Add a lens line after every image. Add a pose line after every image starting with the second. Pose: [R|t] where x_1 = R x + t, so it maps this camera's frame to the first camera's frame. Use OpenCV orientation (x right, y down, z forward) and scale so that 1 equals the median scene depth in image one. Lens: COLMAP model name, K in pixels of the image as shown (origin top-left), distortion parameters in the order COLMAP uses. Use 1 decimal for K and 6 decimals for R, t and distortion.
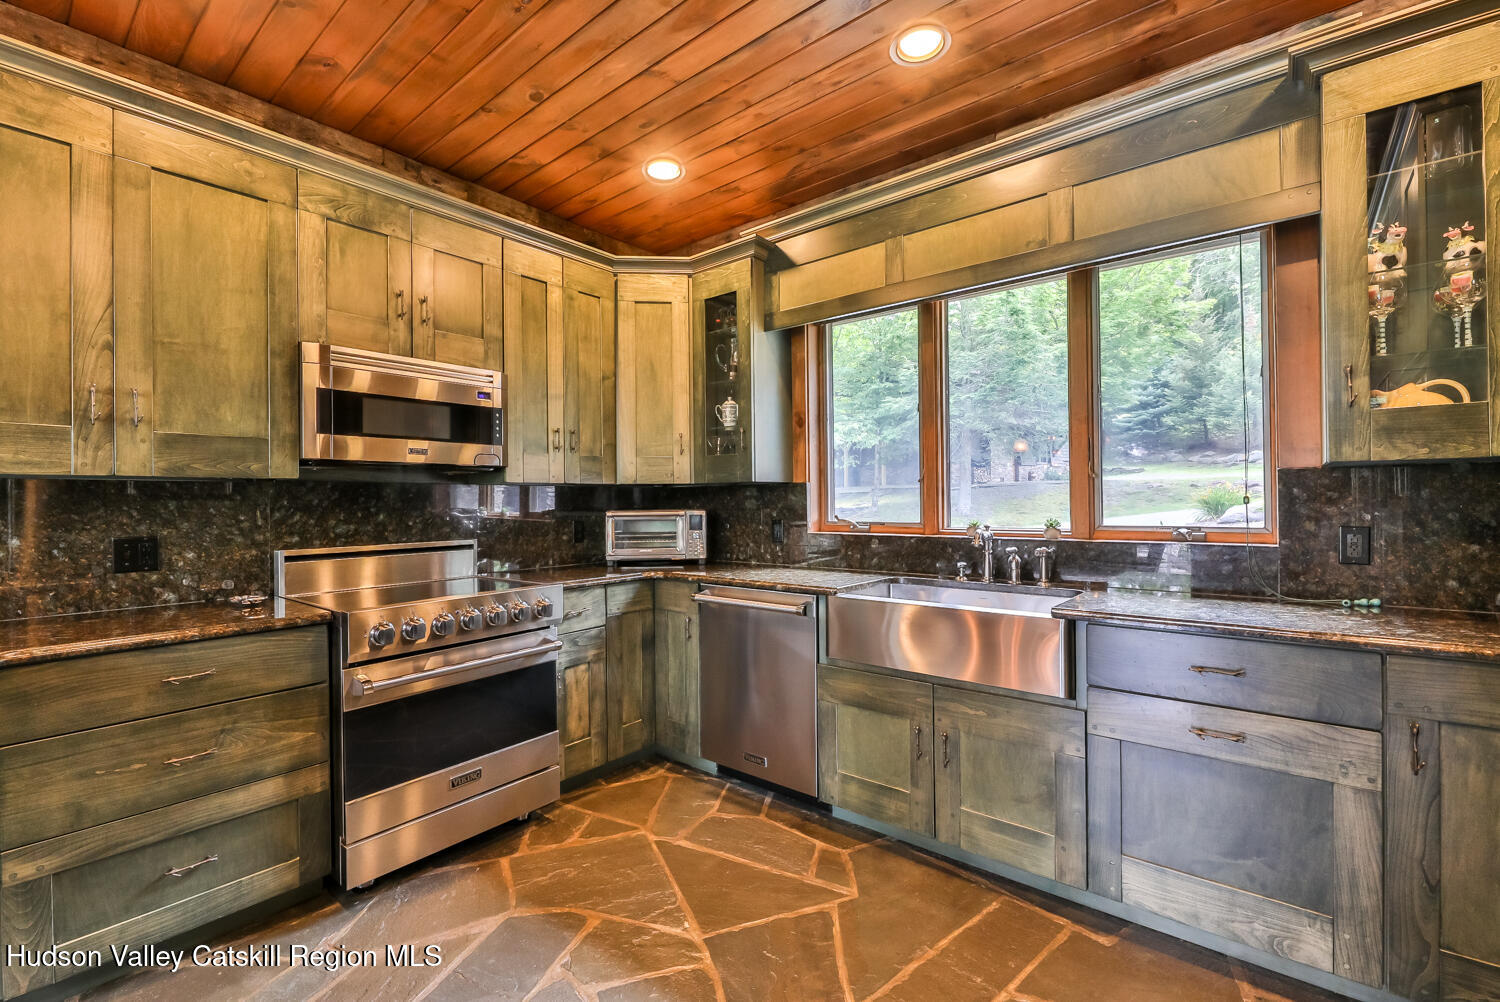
lens RADIAL K [[646.7, 0, 740.5], [0, 646.7, 498.3], [0, 0, 1]] dist [0.001396, -0.000630]
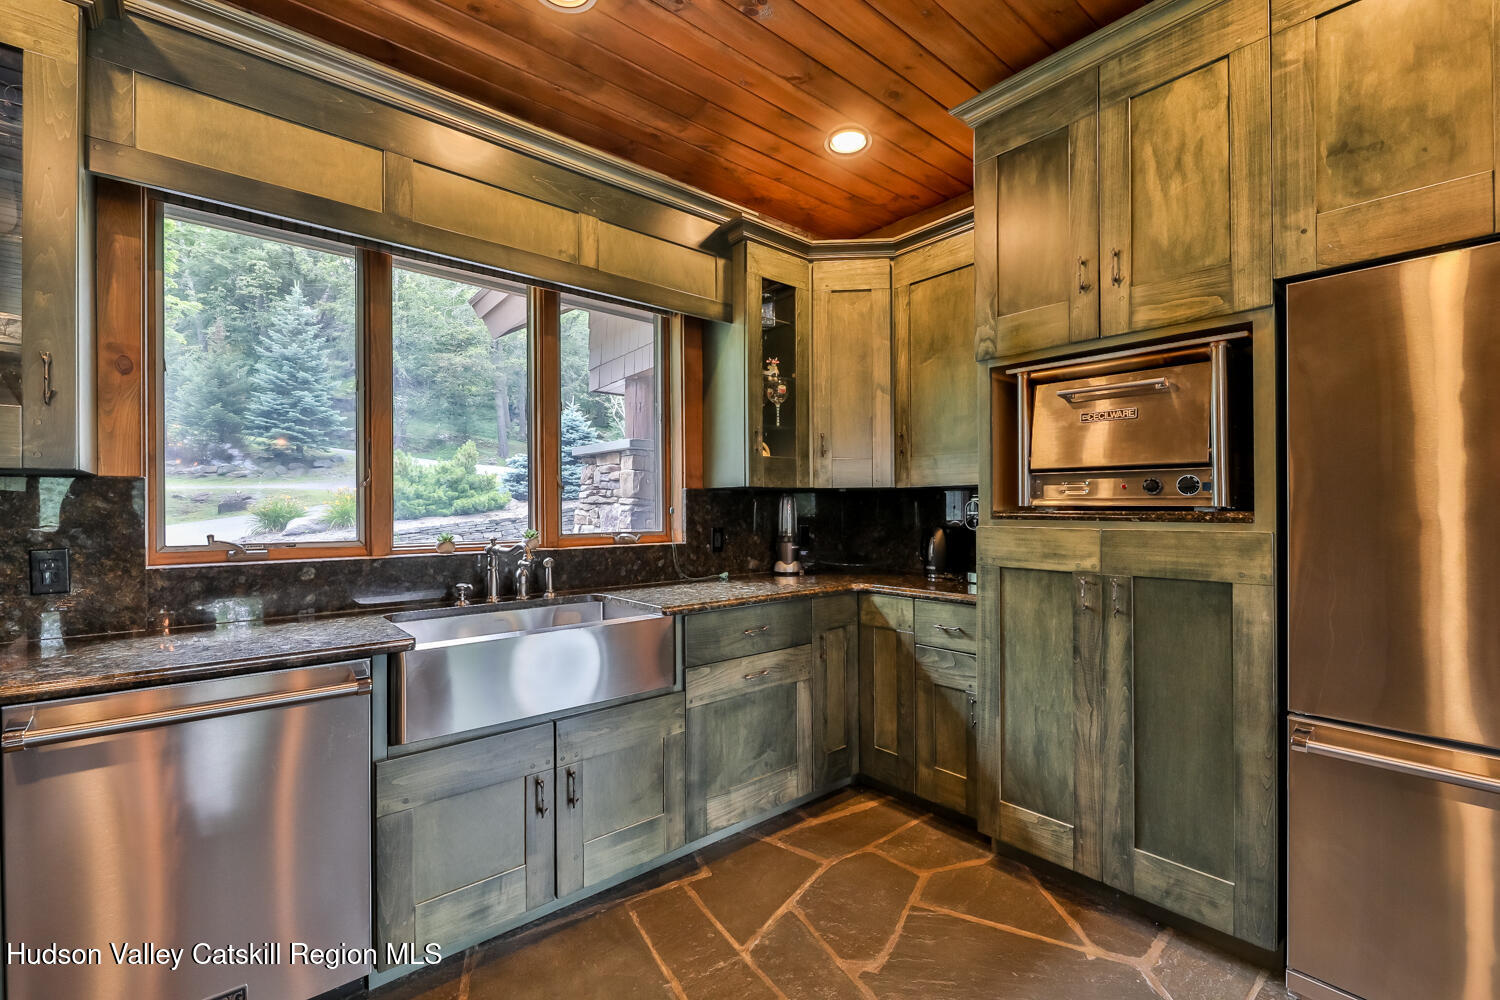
lens RADIAL K [[646.7, 0, 743.4], [0, 646.7, 504.6], [0, 0, 1]] dist [0.001396, -0.000630]
pose [[0.168995, 0.011215, 0.985553, -0.598981], [-0.001374, 0.999937, -0.011143, 0.005293], [-0.985616, 0.000529, 0.168999, 0.692879]]
